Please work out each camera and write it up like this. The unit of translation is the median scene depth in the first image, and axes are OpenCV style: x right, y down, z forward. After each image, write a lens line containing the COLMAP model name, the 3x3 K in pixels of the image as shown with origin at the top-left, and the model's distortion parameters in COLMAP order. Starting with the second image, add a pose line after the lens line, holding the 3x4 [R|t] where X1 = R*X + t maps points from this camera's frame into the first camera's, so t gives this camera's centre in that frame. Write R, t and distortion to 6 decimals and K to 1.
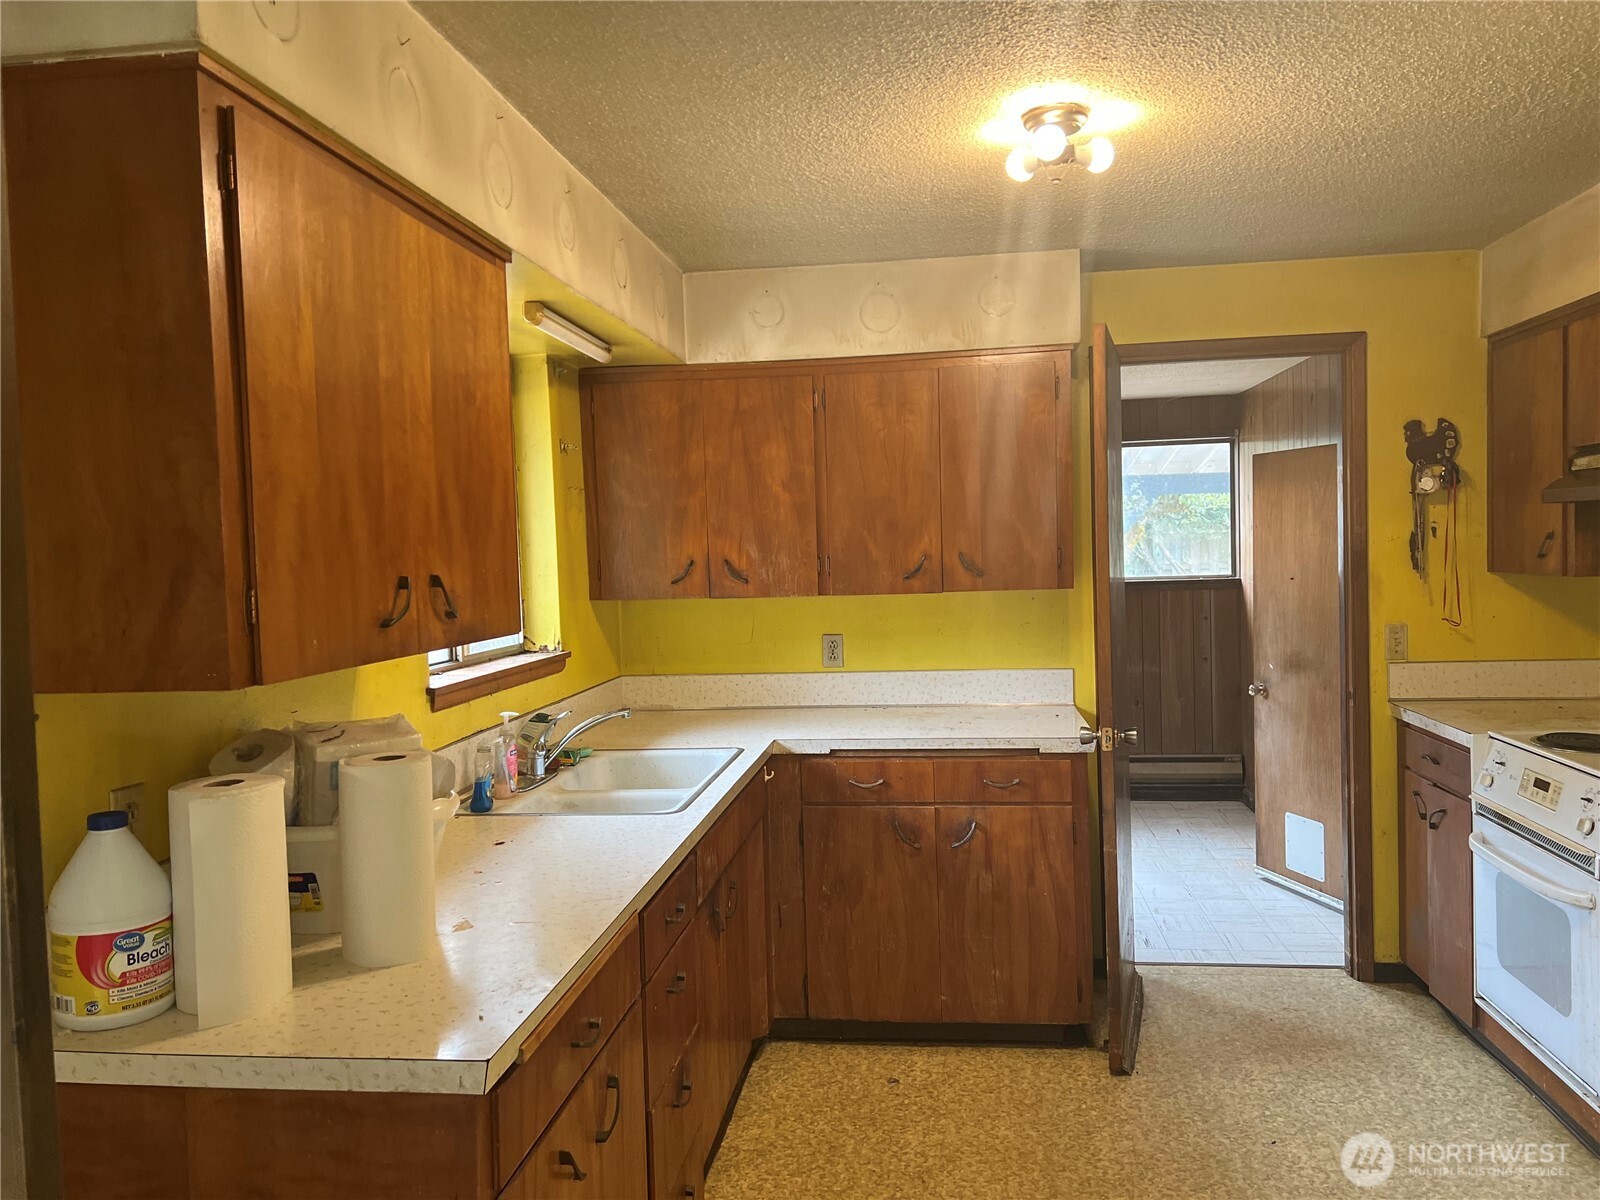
lens RADIAL K [[1191.2, 0, 804.9], [0, 1191.2, 601.8], [0, 0, 1]] dist [0.011034, -0.022579]
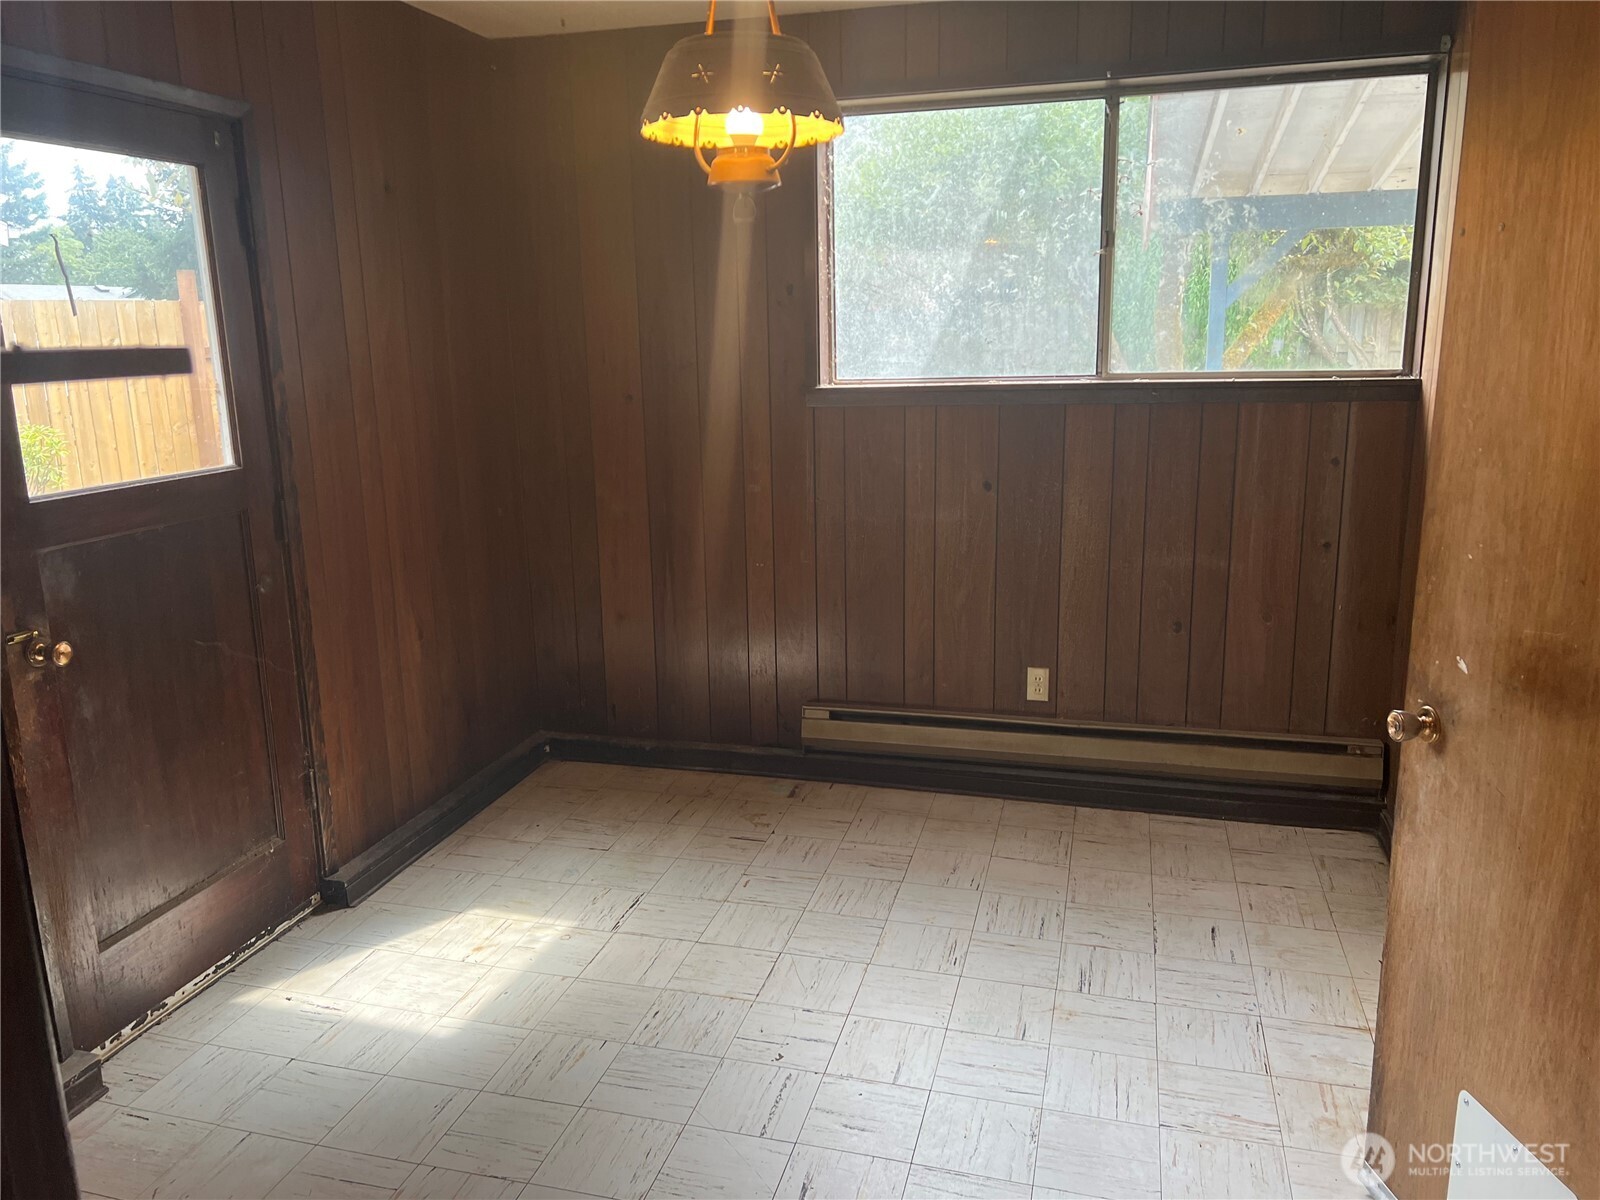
lens RADIAL K [[1191.2, 0, 795.0], [0, 1191.2, 593.9], [0, 0, 1]] dist [0.011034, -0.022579]
pose [[0.989513, 0.038265, -0.139284, 0.189350], [-0.012941, 0.983880, 0.178361, -0.016569], [0.143863, -0.174688, 0.974057, 0.490513]]
